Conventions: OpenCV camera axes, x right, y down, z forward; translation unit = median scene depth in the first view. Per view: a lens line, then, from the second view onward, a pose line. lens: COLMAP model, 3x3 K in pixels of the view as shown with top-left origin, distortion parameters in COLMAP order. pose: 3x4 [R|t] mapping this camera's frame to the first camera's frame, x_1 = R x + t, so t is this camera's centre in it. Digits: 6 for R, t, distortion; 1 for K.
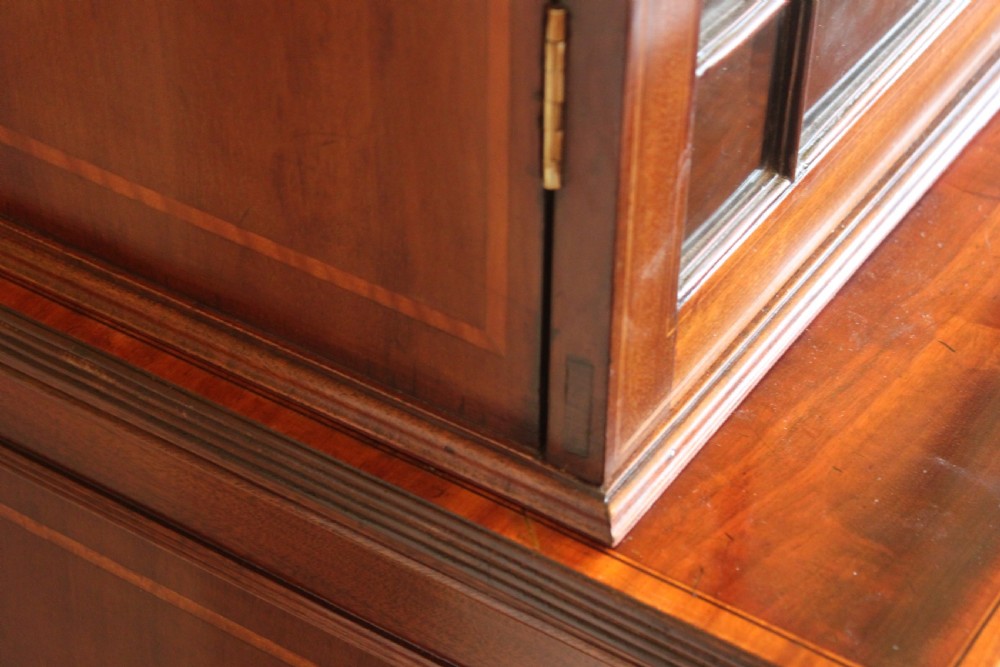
lens RADIAL K [[2228.2, 0, 500.0], [0, 2228.2, 333.5], [0, 0, 1]] dist [0.045805, -0.266632]
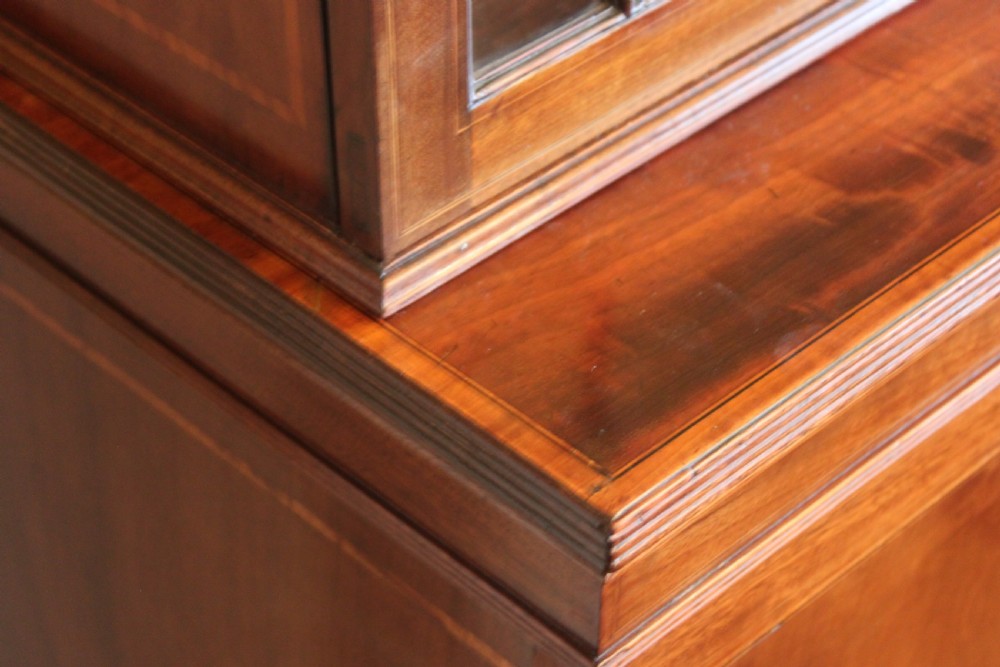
lens RADIAL K [[2228.2, 0, 500.0], [0, 2228.2, 333.5], [0, 0, 1]] dist [0.045805, -0.266632]
pose [[0.975835, 0.123475, -0.180280, 0.297848], [-0.123065, 0.992307, 0.013504, 0.079915], [0.180560, 0.009008, 0.983523, -0.066868]]
